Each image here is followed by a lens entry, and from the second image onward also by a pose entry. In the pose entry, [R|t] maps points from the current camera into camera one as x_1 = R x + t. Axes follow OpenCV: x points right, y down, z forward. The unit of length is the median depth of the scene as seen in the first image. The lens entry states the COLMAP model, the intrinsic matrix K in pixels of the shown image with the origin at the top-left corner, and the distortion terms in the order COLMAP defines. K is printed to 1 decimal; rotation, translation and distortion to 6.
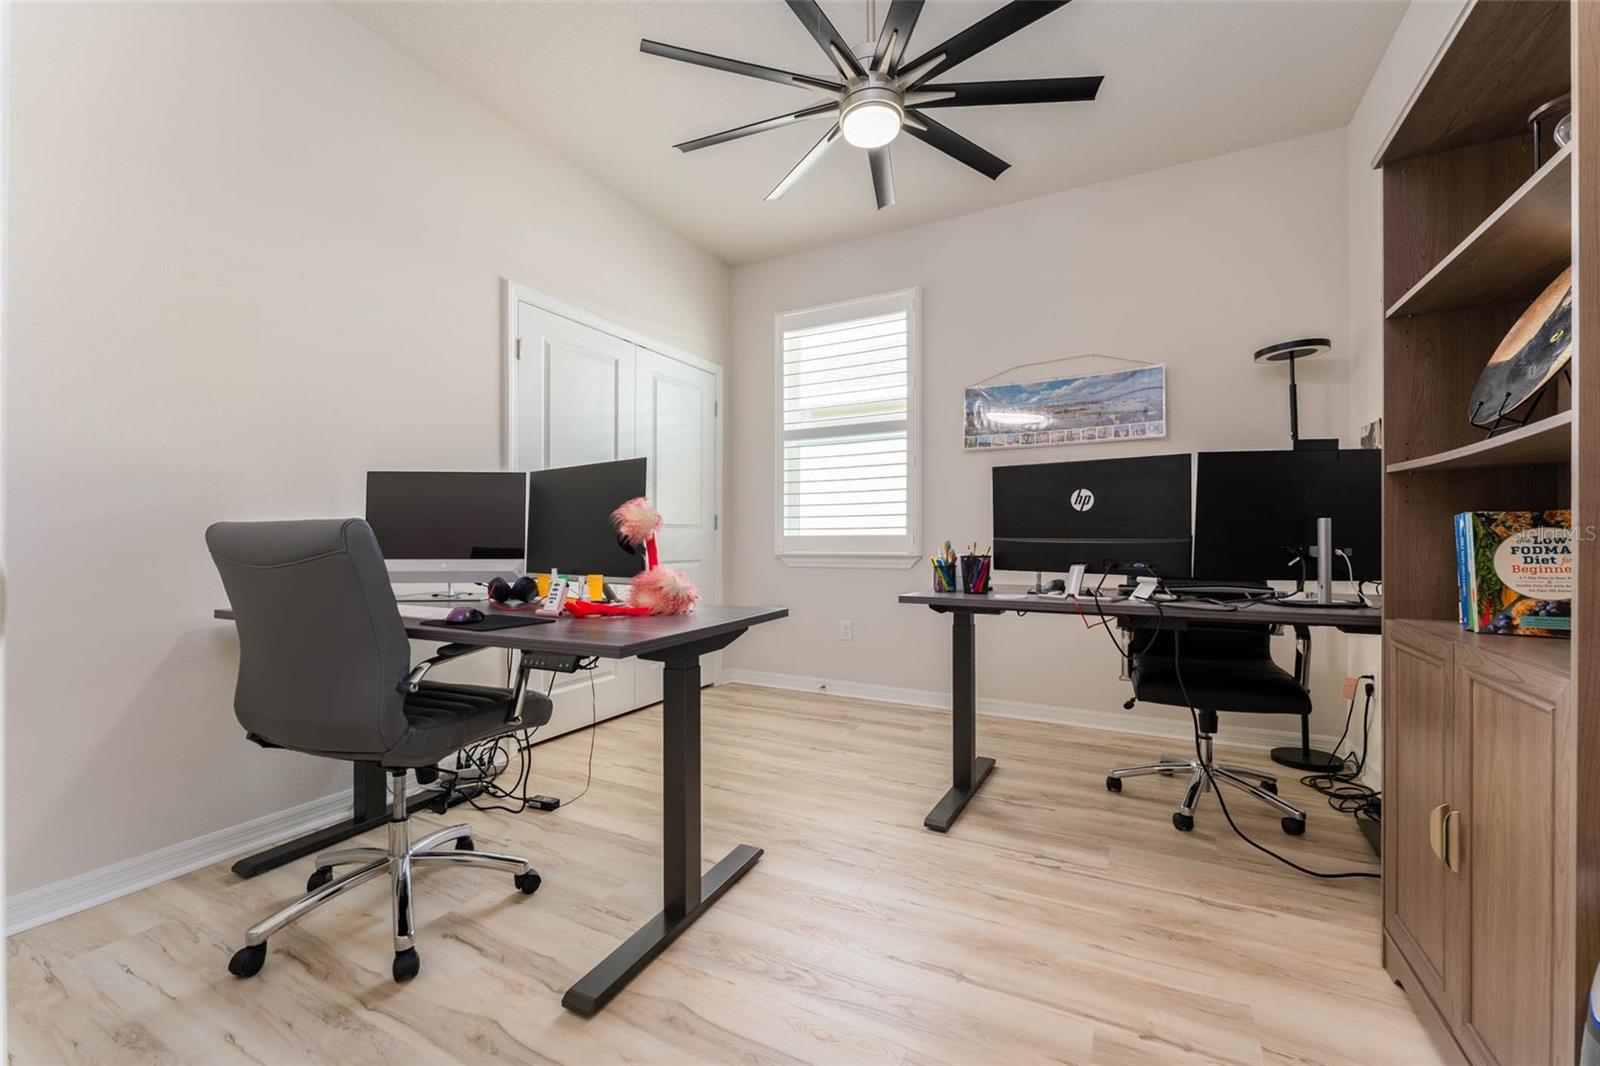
lens RADIAL K [[642.4, 0, 790.3], [0, 642.4, 535.5], [0, 0, 1]] dist [-0.000871, -0.000438]
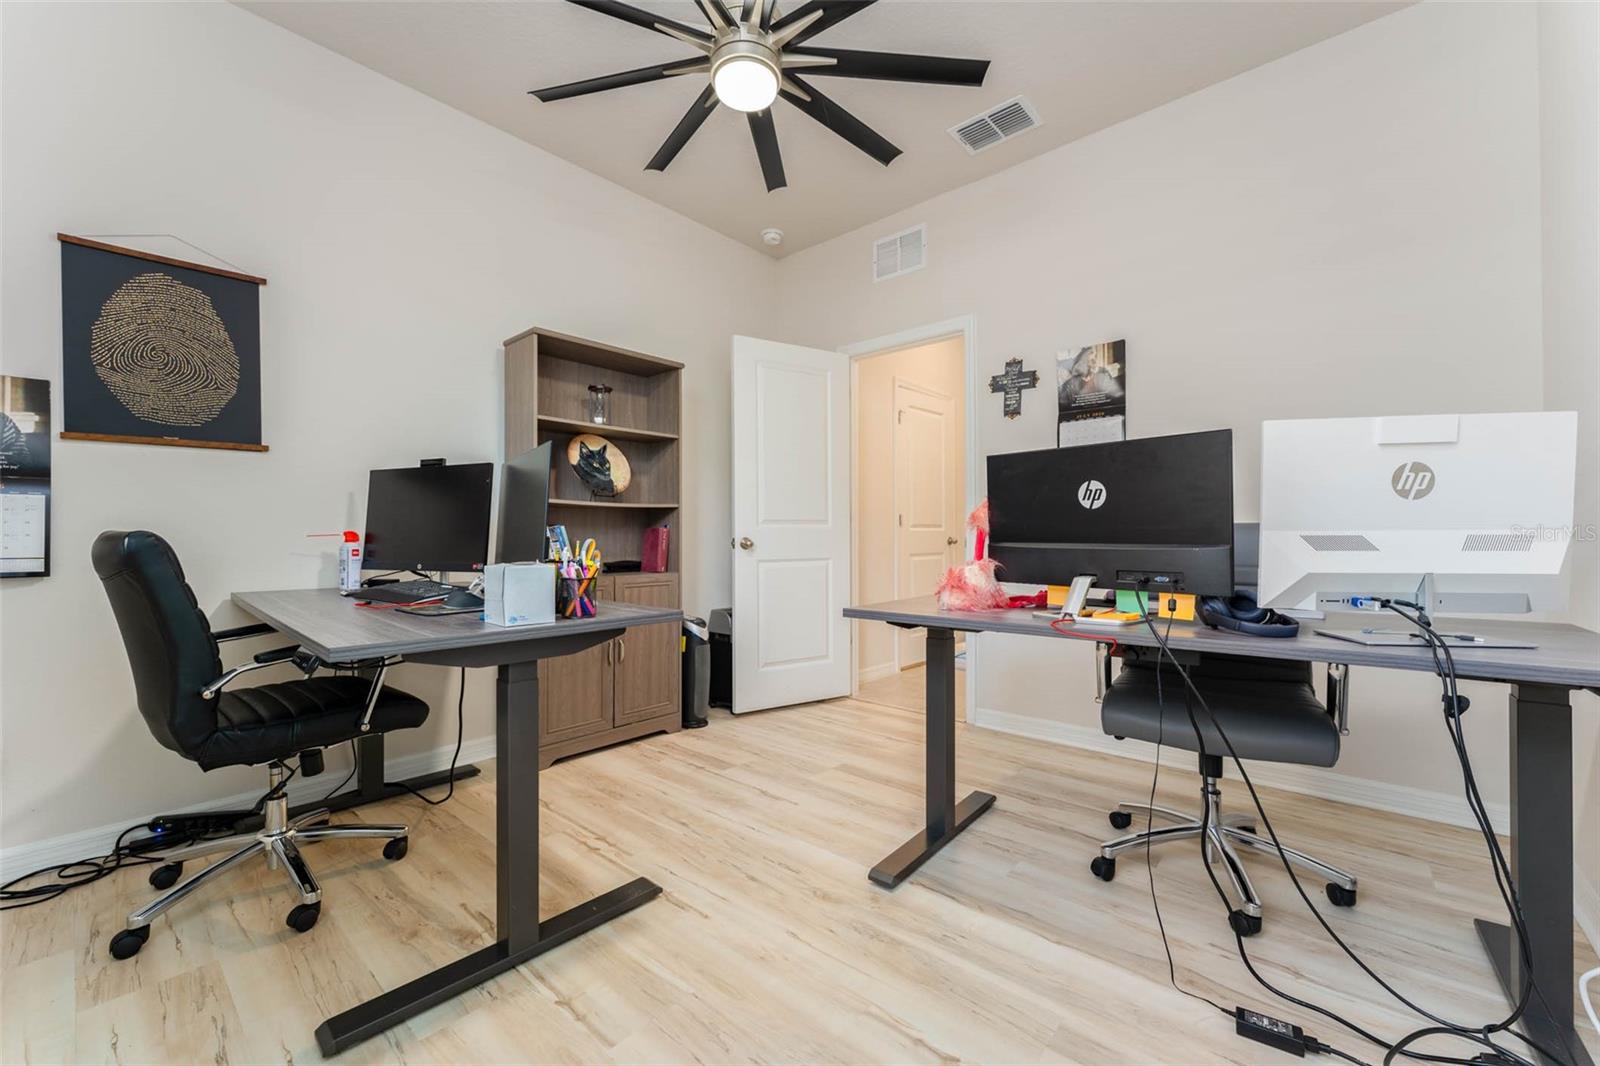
lens RADIAL K [[642.4, 0, 790.3], [0, 642.4, 535.5], [0, 0, 1]] dist [-0.000871, -0.000438]
pose [[-0.970942, 0.004964, 0.239264, -0.174061], [0.001783, 0.999907, -0.013506, 0.022359], [-0.239309, -0.012687, -0.970861, 2.146337]]
